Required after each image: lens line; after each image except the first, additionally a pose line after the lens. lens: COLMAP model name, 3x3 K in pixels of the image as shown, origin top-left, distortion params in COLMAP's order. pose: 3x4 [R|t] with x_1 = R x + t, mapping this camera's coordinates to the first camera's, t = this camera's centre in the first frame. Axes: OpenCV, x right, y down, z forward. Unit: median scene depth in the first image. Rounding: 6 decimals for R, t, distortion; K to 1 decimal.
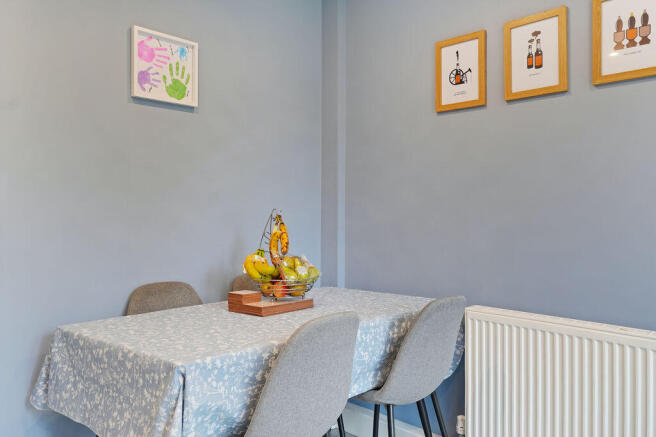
lens RADIAL K [[503.3, 0, 327.4], [0, 503.3, 215.8], [0, 0, 1]] dist [-0.003706, -0.001351]
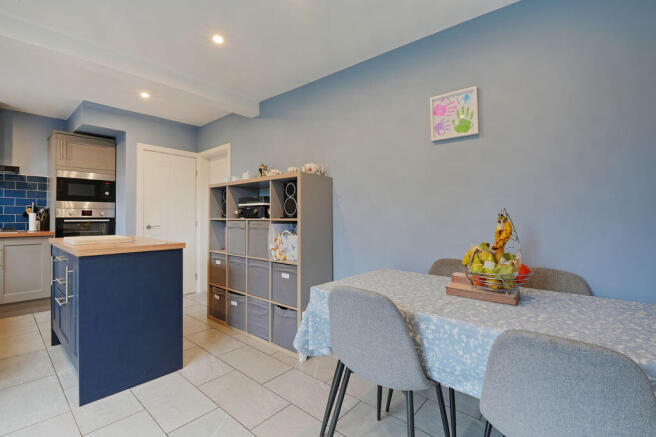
lens RADIAL K [[289.9, 0, 330.0], [0, 289.9, 219.1], [0, 0, 1]] dist [-0.002190, 0.000676]
pose [[0.063320, 0.006013, -0.997975, 0.506632], [-0.002210, 0.999980, 0.005885, 0.008113], [0.997991, 0.001833, 0.063332, 0.586009]]
